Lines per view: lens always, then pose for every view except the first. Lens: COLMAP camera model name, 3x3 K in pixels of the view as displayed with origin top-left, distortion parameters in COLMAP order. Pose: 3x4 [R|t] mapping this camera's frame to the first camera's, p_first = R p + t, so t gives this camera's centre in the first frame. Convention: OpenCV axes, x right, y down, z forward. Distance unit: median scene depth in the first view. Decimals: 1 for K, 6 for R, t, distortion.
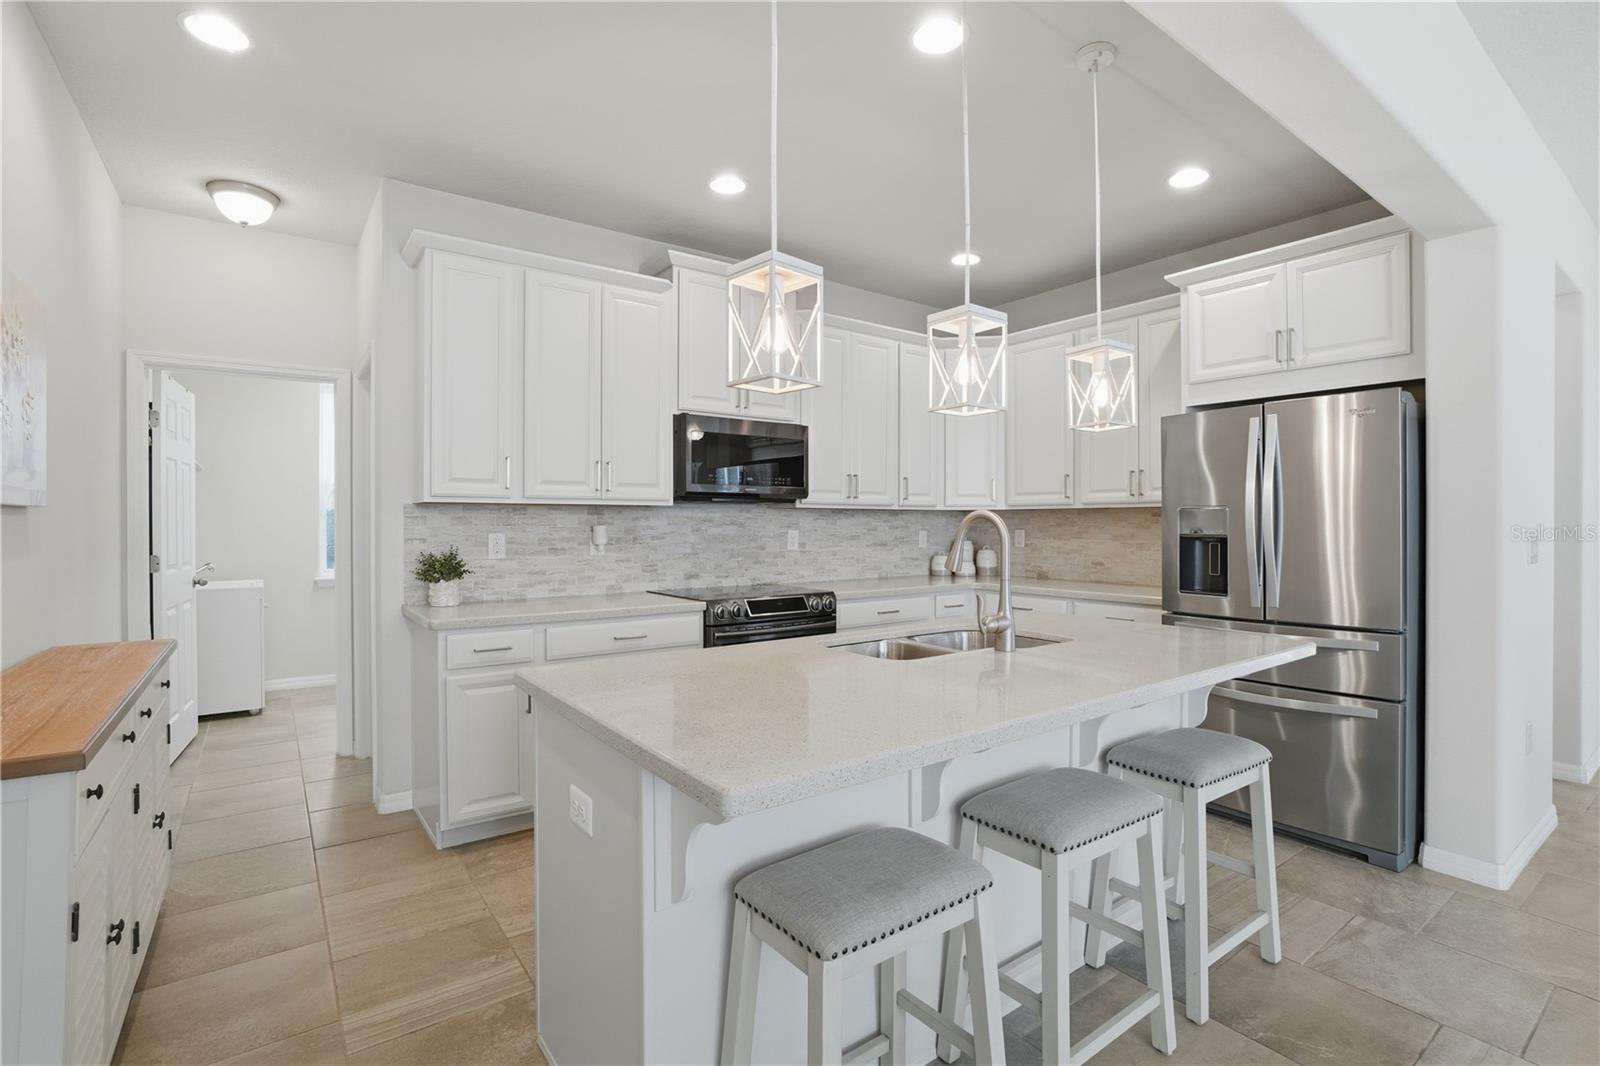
lens RADIAL K [[727.3, 0, 829.8], [0, 727.3, 523.9], [0, 0, 1]] dist [-0.043044, 0.010037]
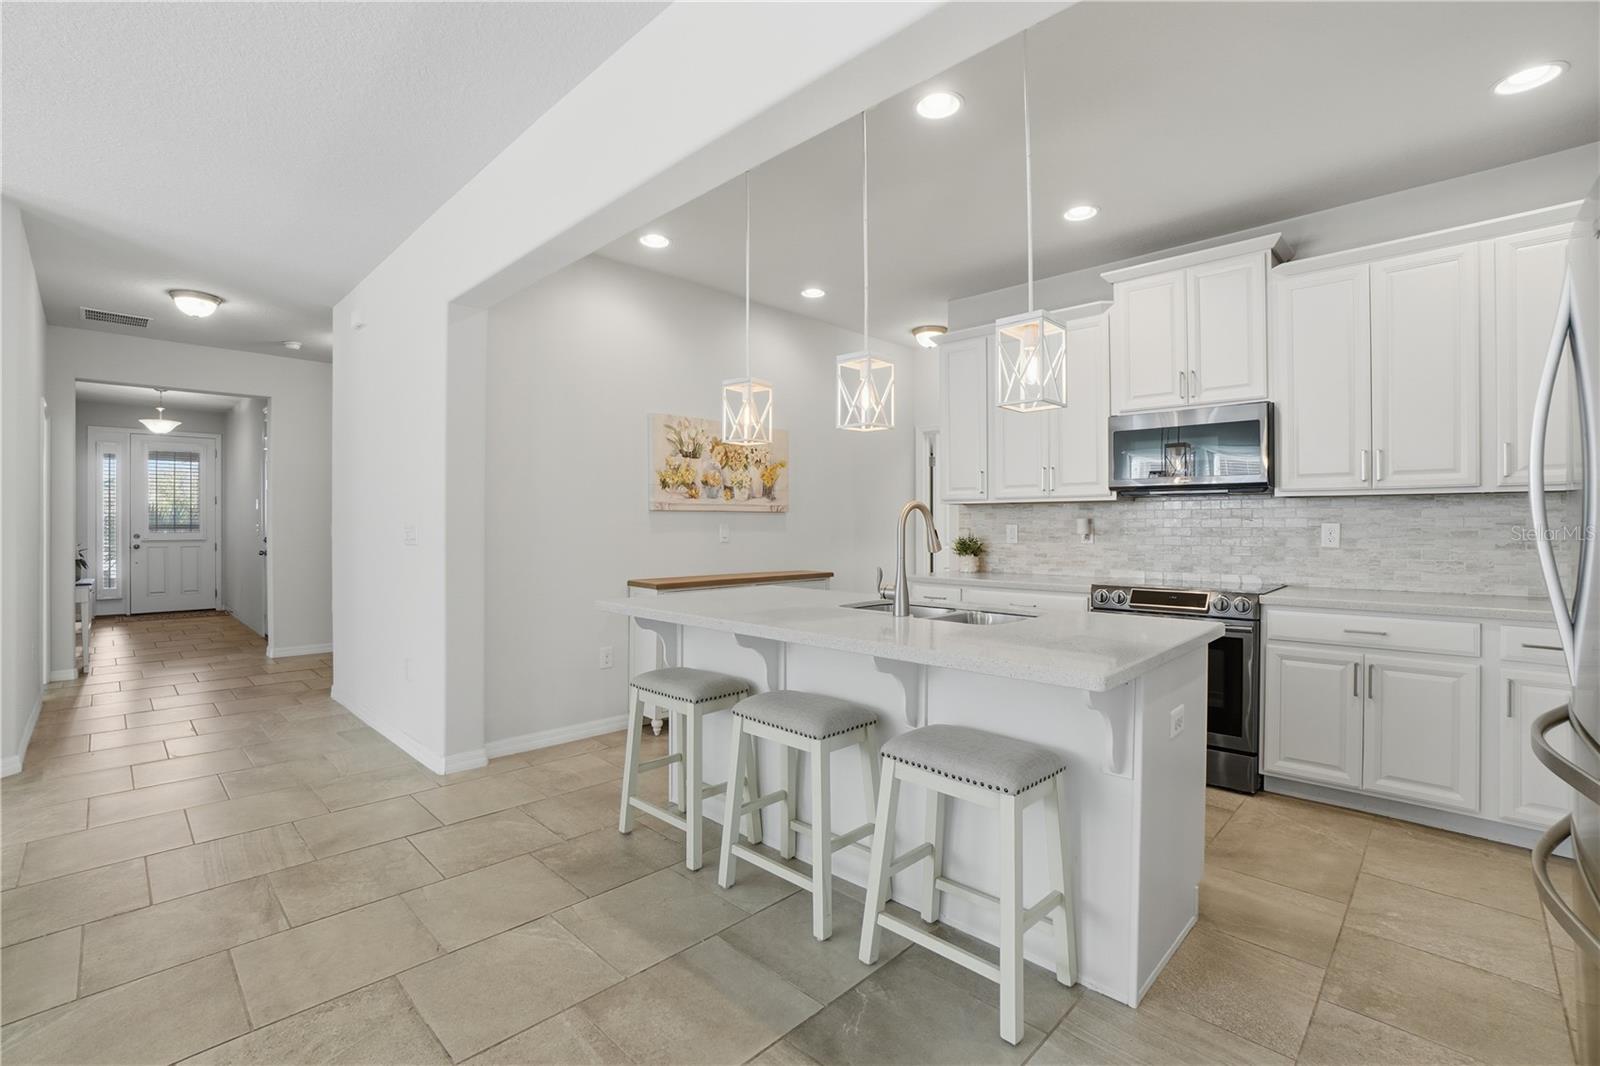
lens RADIAL K [[727.3, 0, 796.7], [0, 727.3, 522.4], [0, 0, 1]] dist [-0.043044, 0.010037]
pose [[0.137908, -0.003352, -0.990439, 0.833863], [0.001727, 0.999994, -0.003144, 0.011774], [0.990444, -0.001276, 0.137913, 0.379296]]
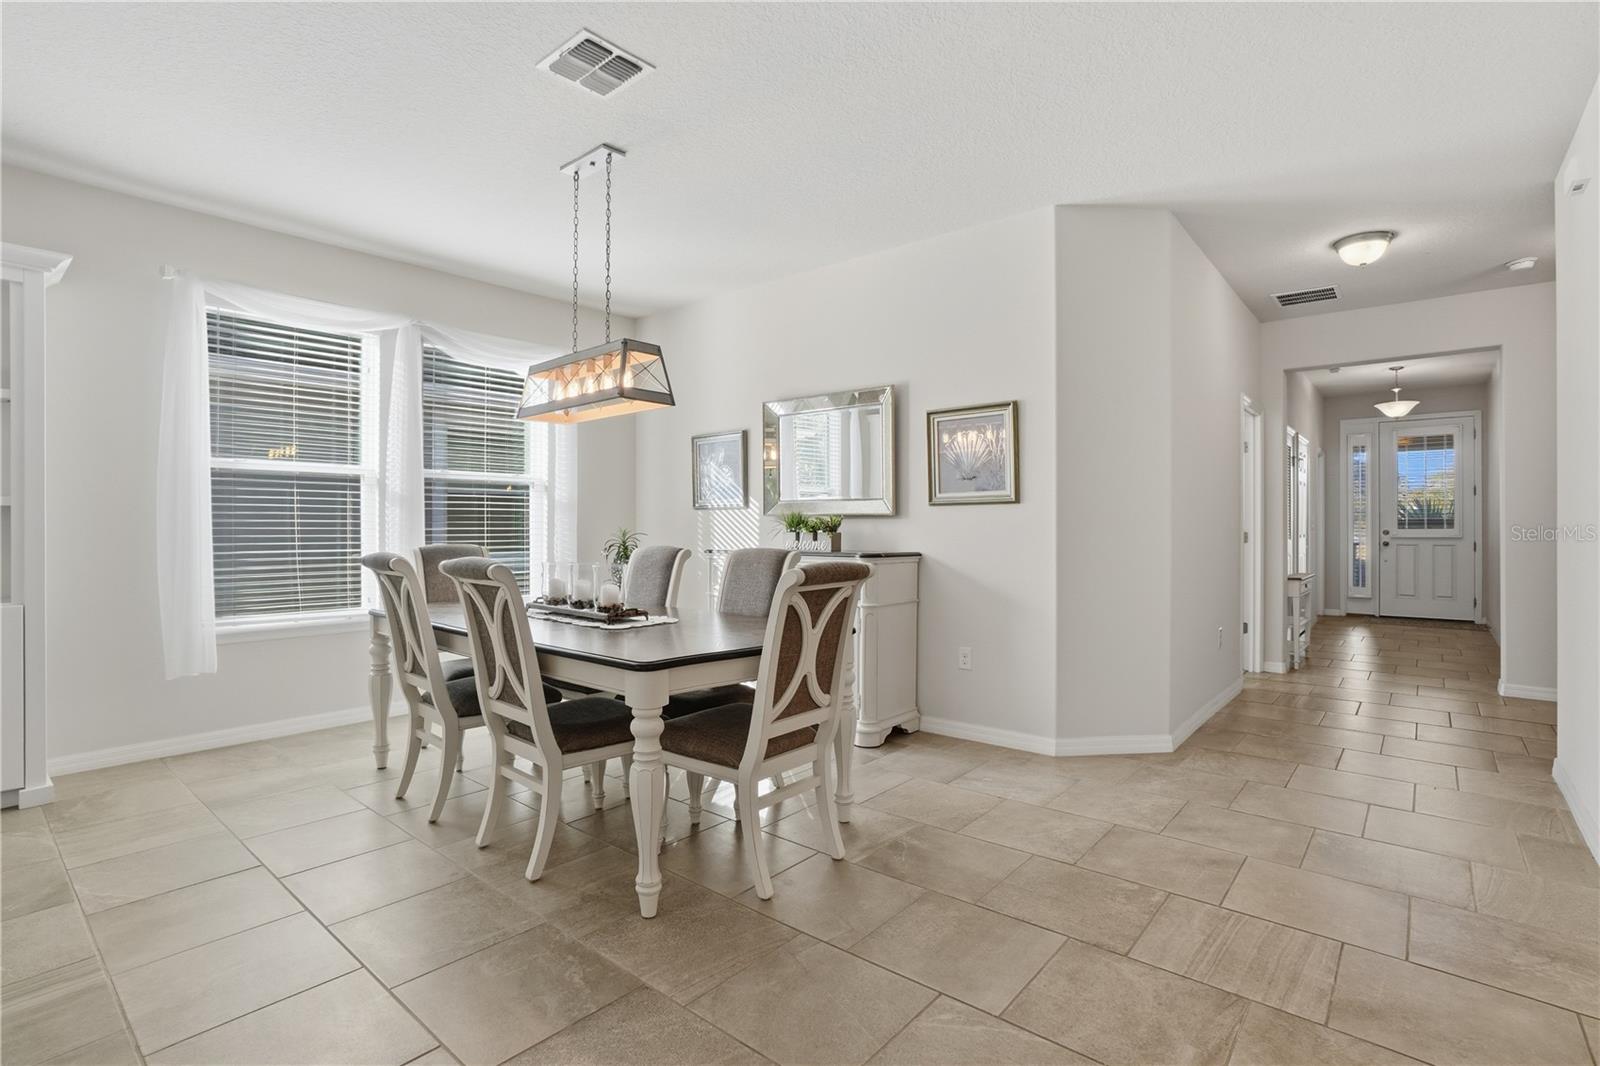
lens RADIAL K [[759.1, 0, 790.2], [0, 759.1, 530.7], [0, 0, 1]] dist [-0.029661, 0.004508]
pose [[-0.977851, 0.001131, -0.209301, 0.472937], [-0.000474, 0.999971, 0.007615, 0.024772], [0.209304, 0.007546, -0.977822, 0.394671]]
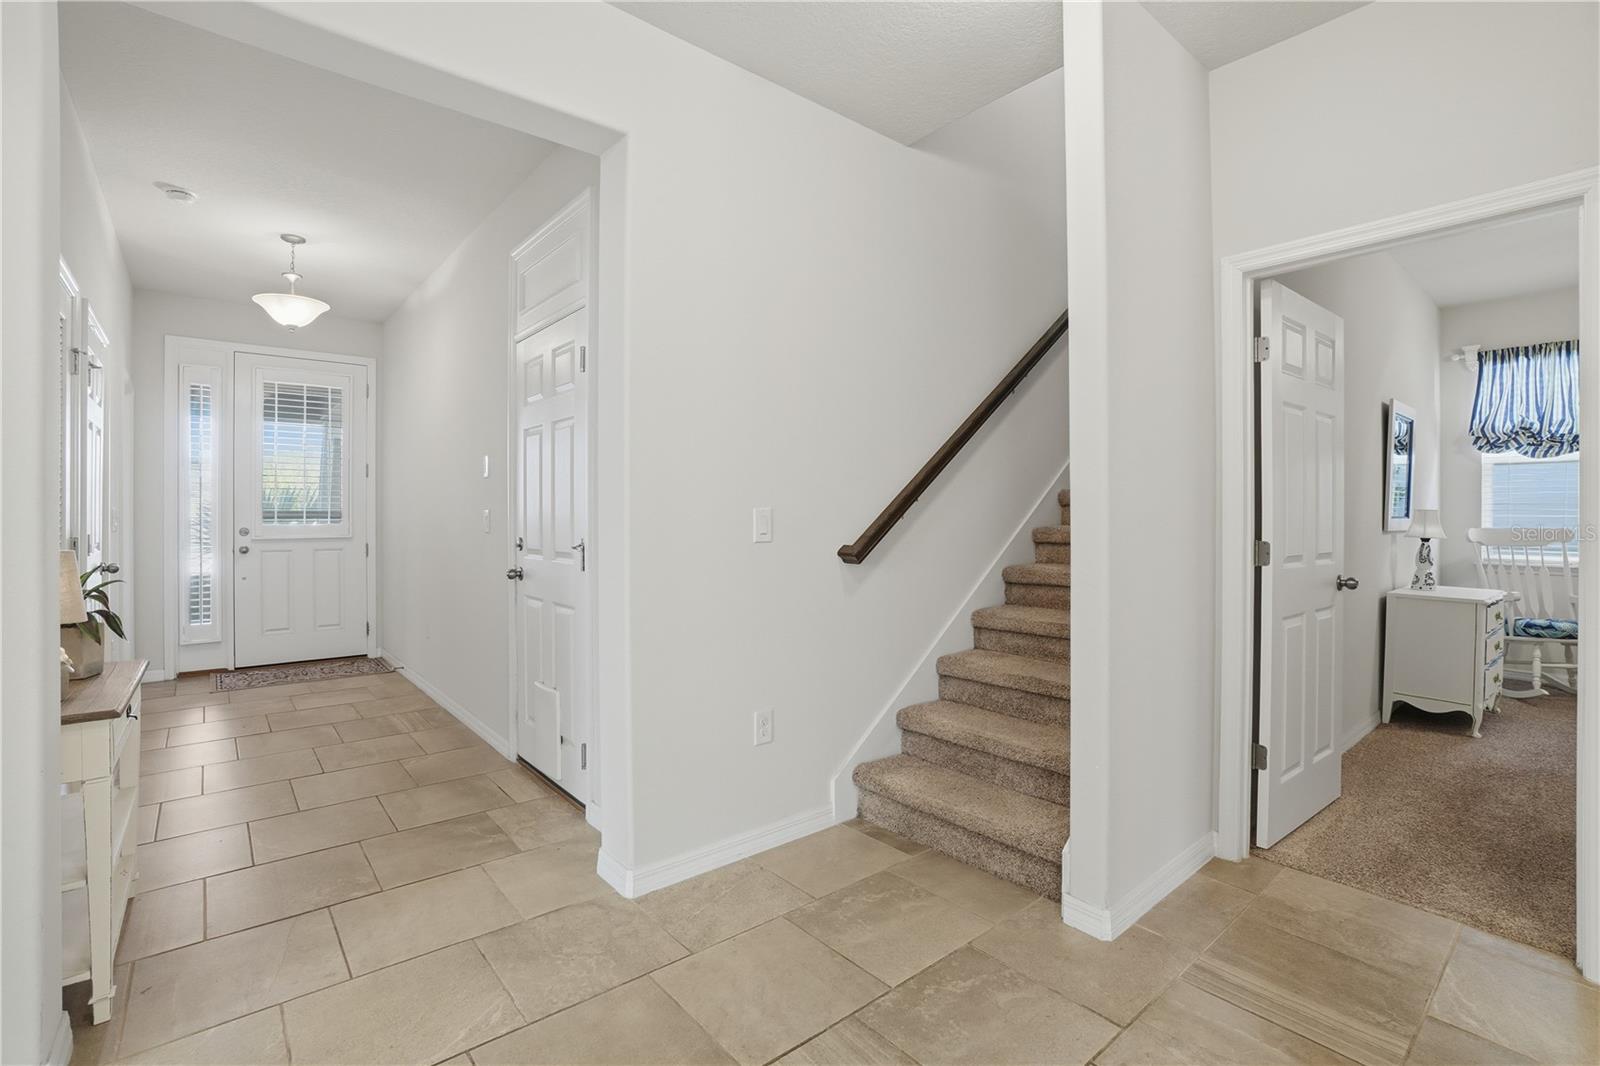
lens RADIAL K [[727.3, 0, 768.3], [0, 727.3, 512.1], [0, 0, 1]] dist [-0.043044, 0.010037]
pose [[0.027873, -0.004308, -0.999602, -0.468833], [0.001741, 0.999989, -0.004261, 0.016991], [0.999610, -0.001621, 0.027880, -0.554423]]
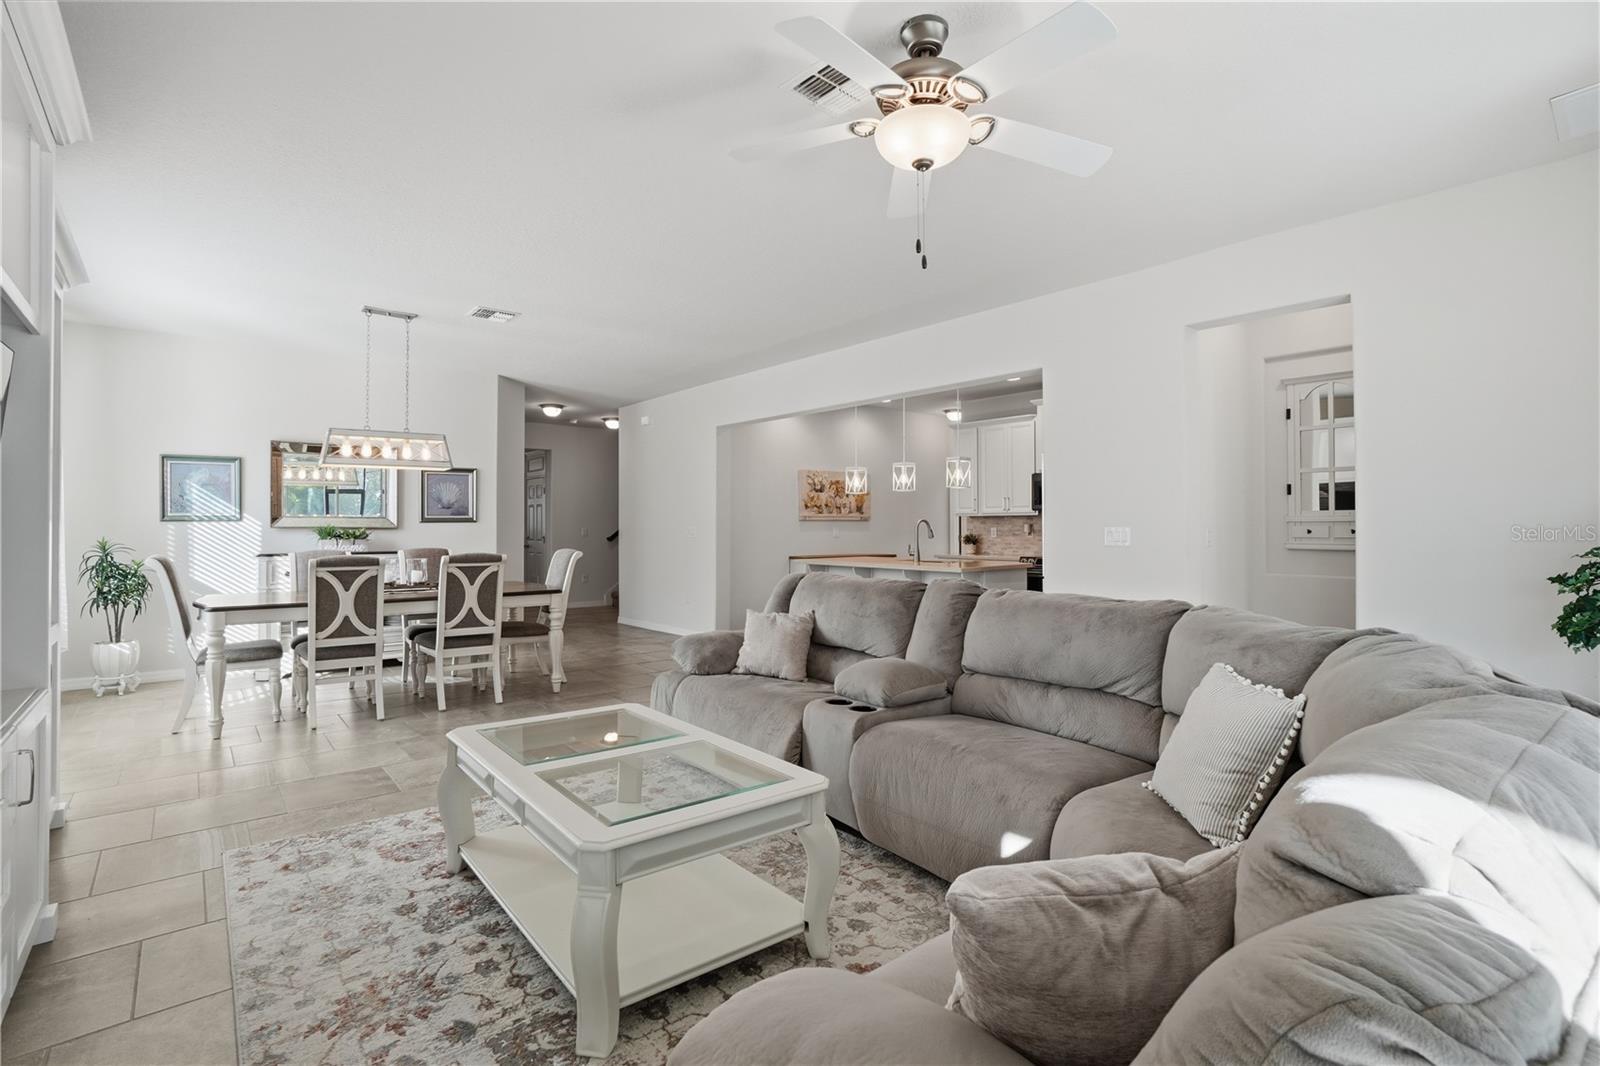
lens RADIAL K [[759.1, 0, 802.2], [0, 759.1, 510.0], [0, 0, 1]] dist [-0.029661, 0.004508]
pose [[0.048275, -0.021537, -0.998602, 2.099725], [0.002025, 0.999768, -0.021464, 0.006888], [0.998832, -0.000985, 0.048308, 0.185705]]
